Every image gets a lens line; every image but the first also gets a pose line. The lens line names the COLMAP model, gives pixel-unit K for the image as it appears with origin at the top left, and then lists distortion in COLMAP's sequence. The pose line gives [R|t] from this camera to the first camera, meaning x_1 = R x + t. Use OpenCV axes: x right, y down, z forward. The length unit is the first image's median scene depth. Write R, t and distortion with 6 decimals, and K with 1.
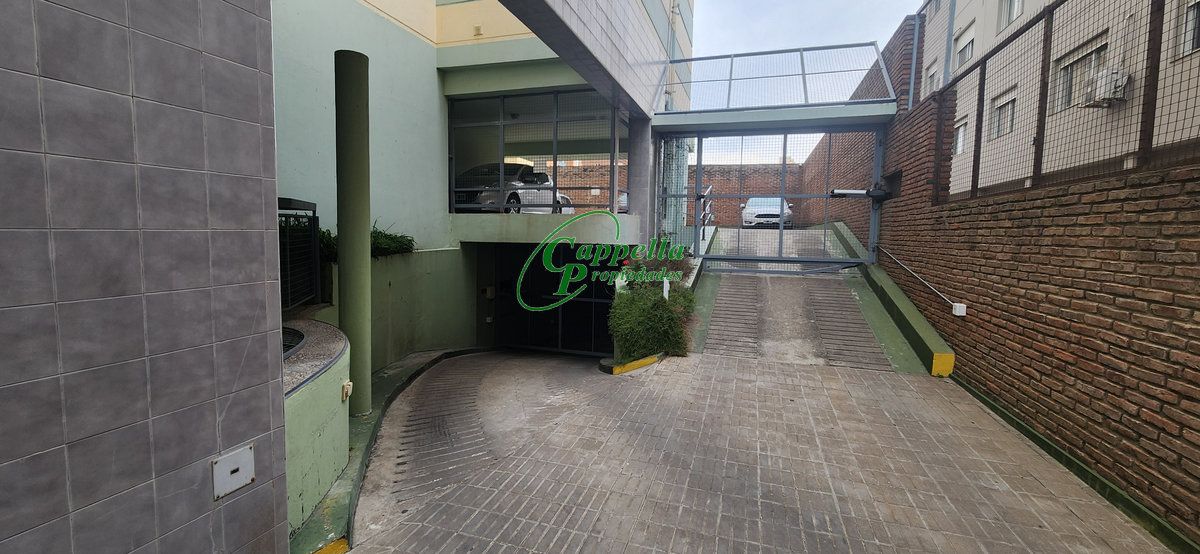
lens RADIAL K [[486.9, 0, 600.0], [0, 486.9, 277.0], [0, 0, 1]] dist [0.000642, 0.000051]
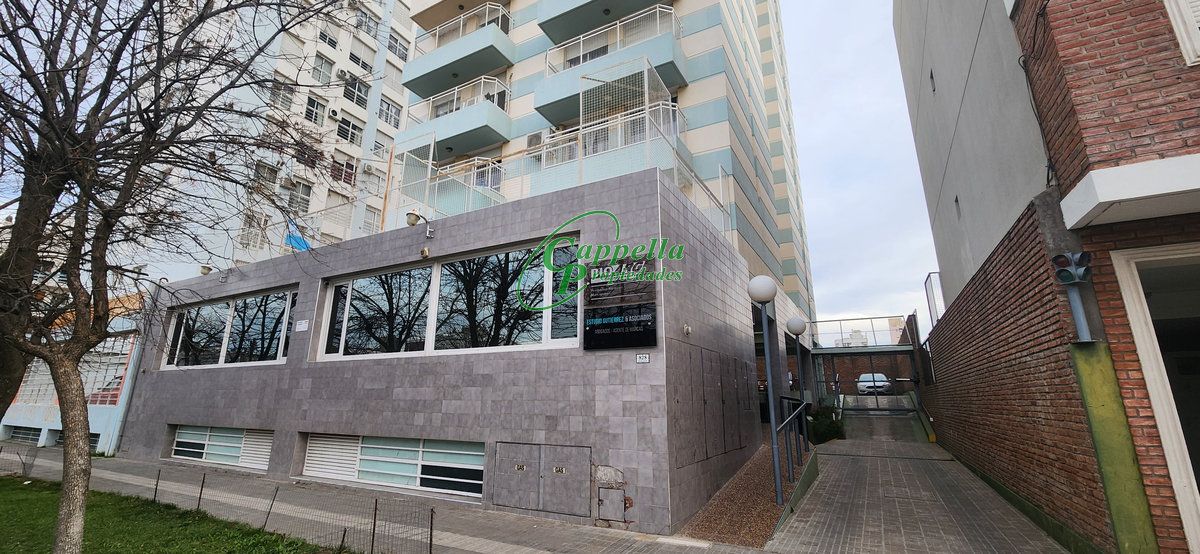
lens RADIAL K [[486.9, 0, 600.0], [0, 486.9, 277.0], [0, 0, 1]] dist [0.000642, 0.000051]
pose [[0.980315, -0.062518, -0.187281, -0.423310], [-0.003624, 0.942687, -0.333659, 0.139219], [0.197407, 0.327769, 0.923904, -1.491801]]
